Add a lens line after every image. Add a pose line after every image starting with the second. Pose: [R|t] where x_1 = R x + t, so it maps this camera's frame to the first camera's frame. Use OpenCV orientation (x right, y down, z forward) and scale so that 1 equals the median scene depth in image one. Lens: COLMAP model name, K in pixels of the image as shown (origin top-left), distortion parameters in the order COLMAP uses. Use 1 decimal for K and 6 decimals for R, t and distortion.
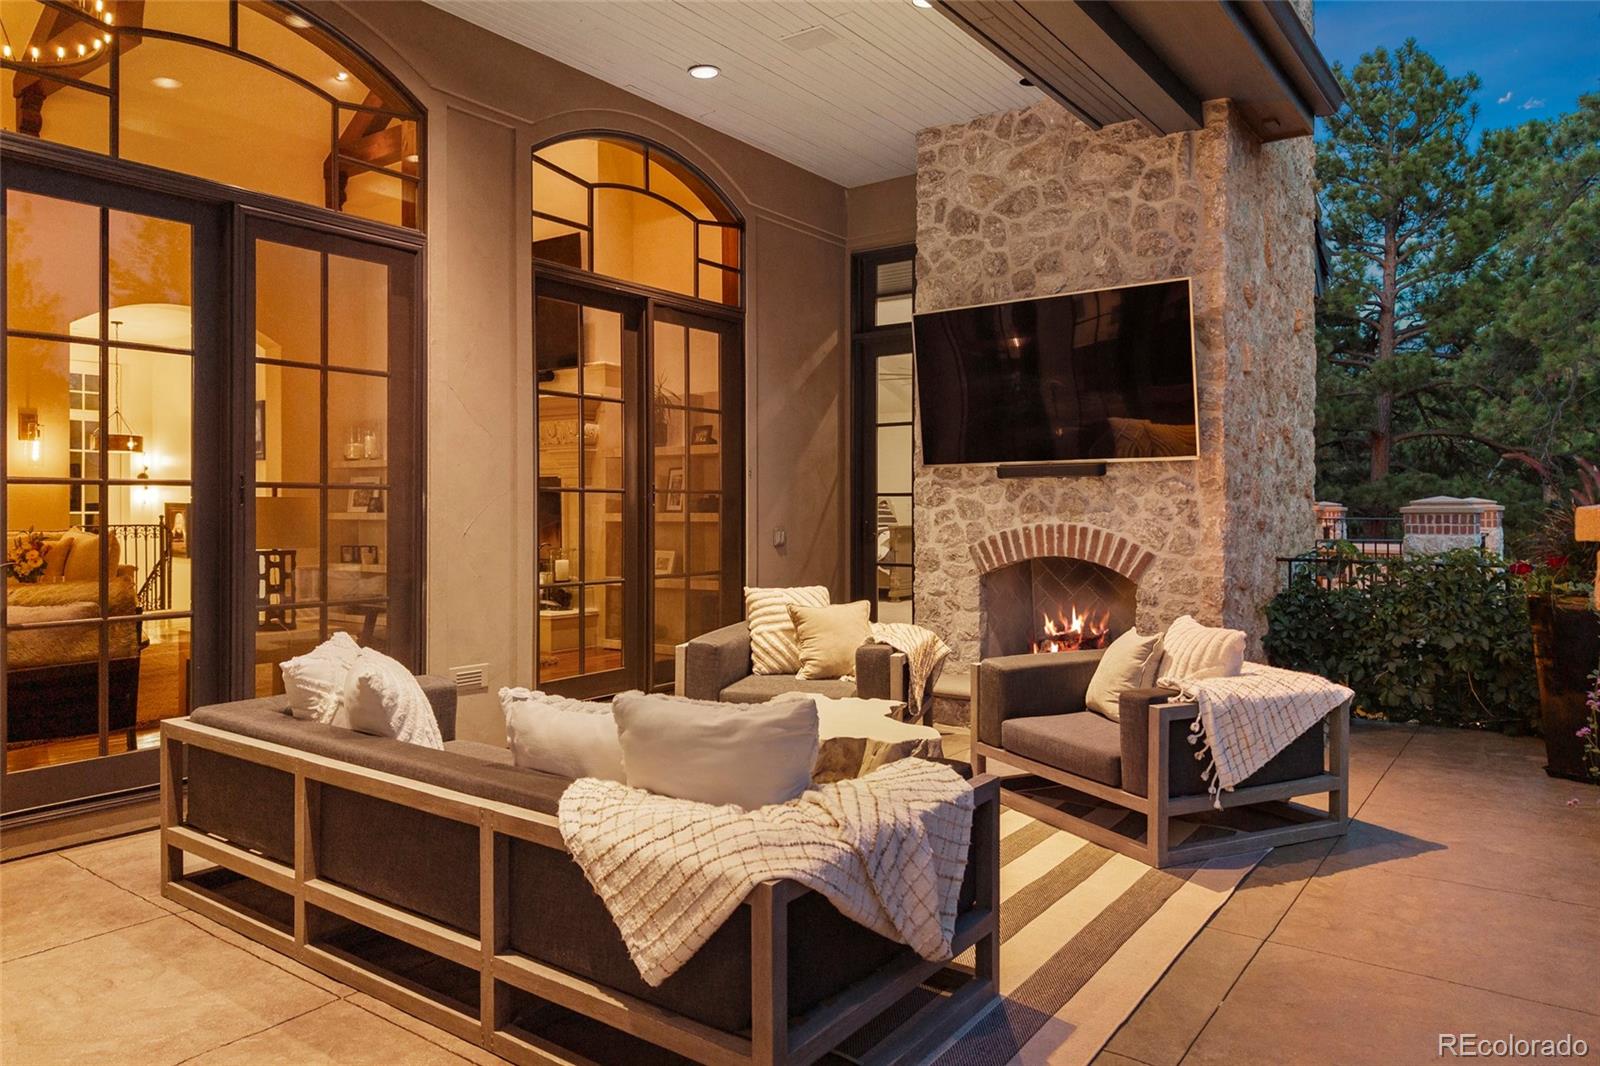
lens RADIAL K [[1076.3, 0, 784.9], [0, 1076.3, 492.0], [0, 0, 1]] dist [0.013125, -0.024567]
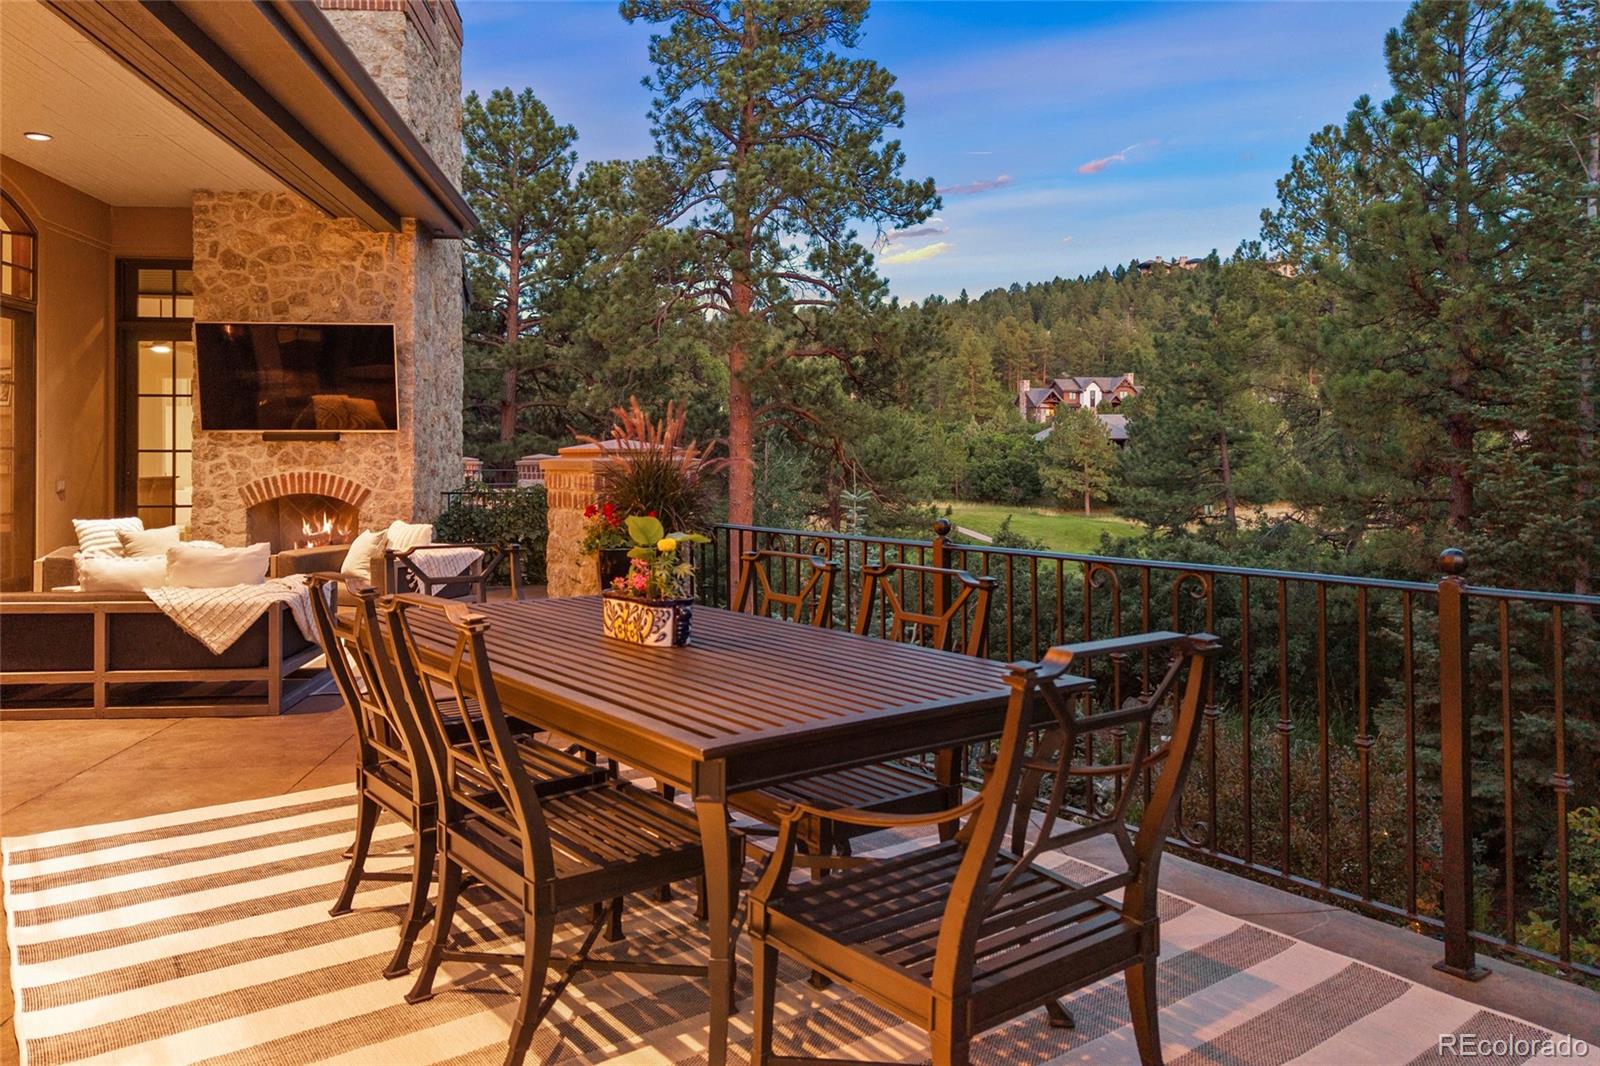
lens RADIAL K [[1076.3, 0, 784.9], [0, 1076.3, 492.0], [0, 0, 1]] dist [0.013125, -0.024567]
pose [[0.730028, -0.019880, 0.683128, -0.276038], [-0.008641, 0.999228, 0.038313, -0.005746], [-0.683362, -0.033872, 0.729293, -0.539019]]
